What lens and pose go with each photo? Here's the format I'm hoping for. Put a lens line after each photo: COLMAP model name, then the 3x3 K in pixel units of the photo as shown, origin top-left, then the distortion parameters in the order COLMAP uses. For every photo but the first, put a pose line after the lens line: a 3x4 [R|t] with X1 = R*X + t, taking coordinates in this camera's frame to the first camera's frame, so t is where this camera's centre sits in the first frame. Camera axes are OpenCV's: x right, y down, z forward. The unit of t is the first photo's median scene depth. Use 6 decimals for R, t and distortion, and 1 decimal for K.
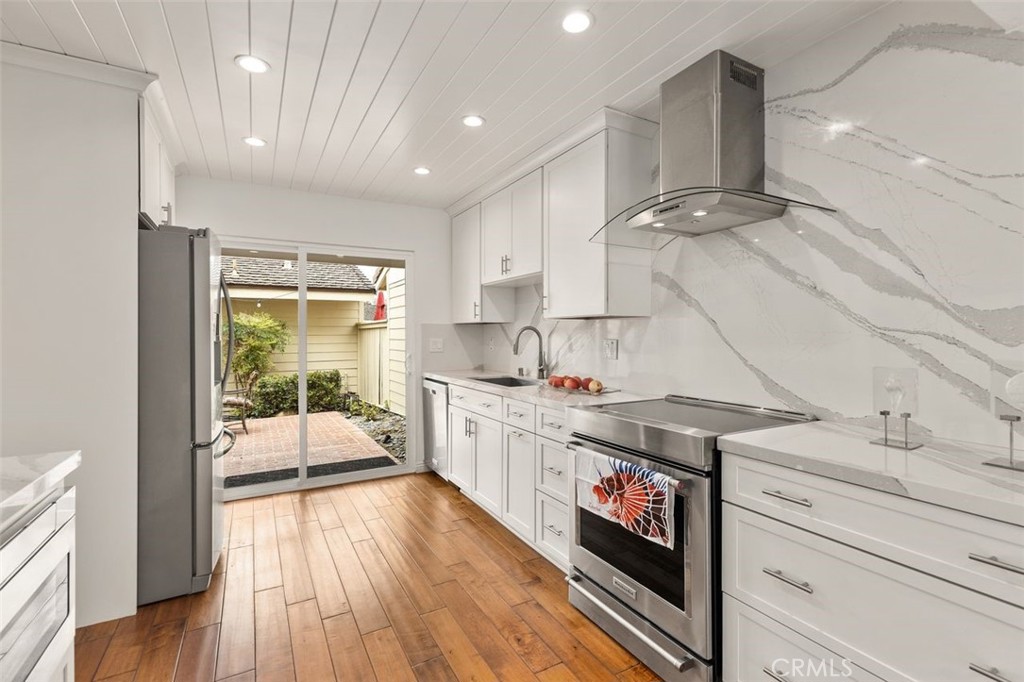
lens RADIAL K [[462.8, 0, 520.9], [0, 462.8, 336.5], [0, 0, 1]] dist [0.013300, -0.002952]
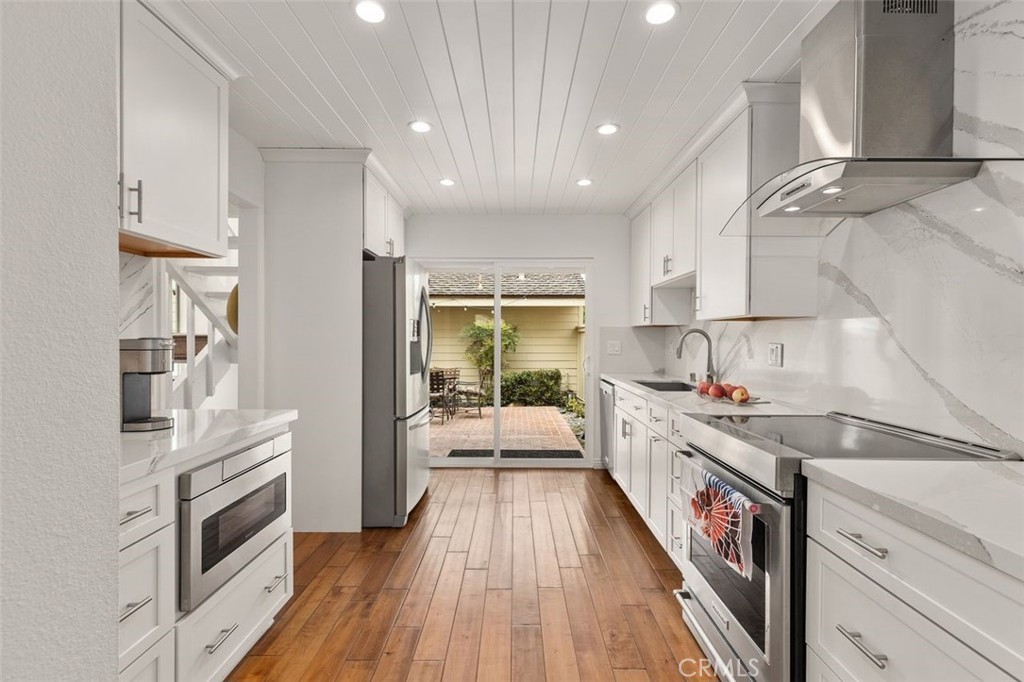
lens RADIAL K [[462.8, 0, 526.2], [0, 462.8, 343.6], [0, 0, 1]] dist [0.013300, -0.002952]
pose [[0.873164, 0.012498, -0.487267, 0.272089], [-0.008278, 0.999907, 0.010814, 0.000570], [0.487356, -0.005409, 0.873186, 0.014286]]
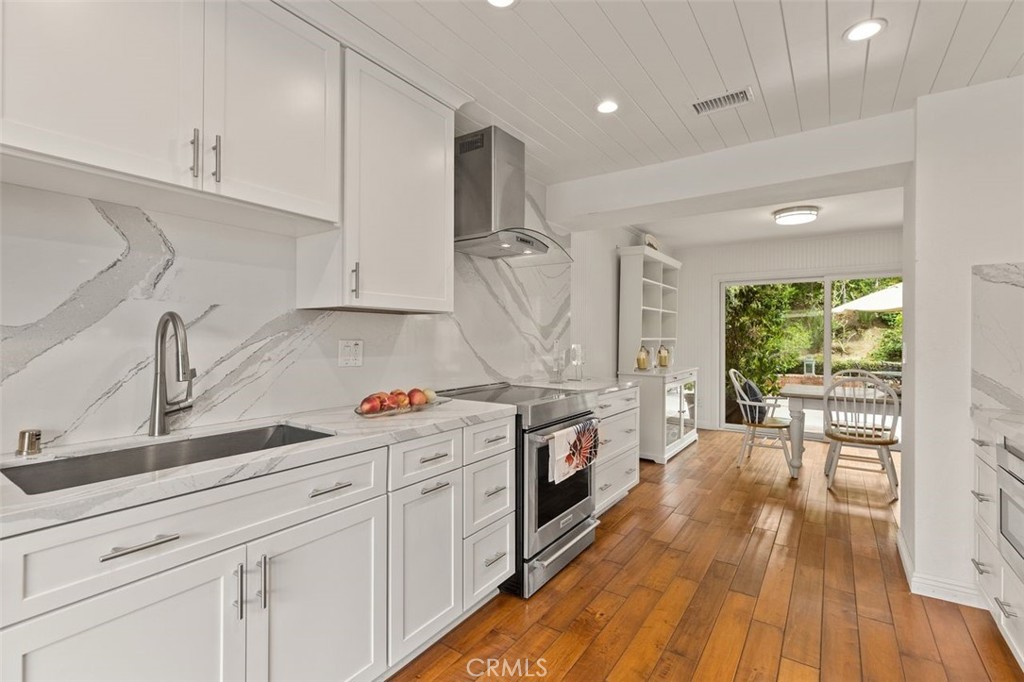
lens RADIAL K [[462.8, 0, 532.3], [0, 462.8, 334.6], [0, 0, 1]] dist [0.013300, -0.002952]
pose [[-0.440051, 0.007552, 0.897941, -0.783769], [0.007387, 0.999961, -0.004790, 0.001572], [-0.897942, 0.004525, -0.440090, 1.387830]]
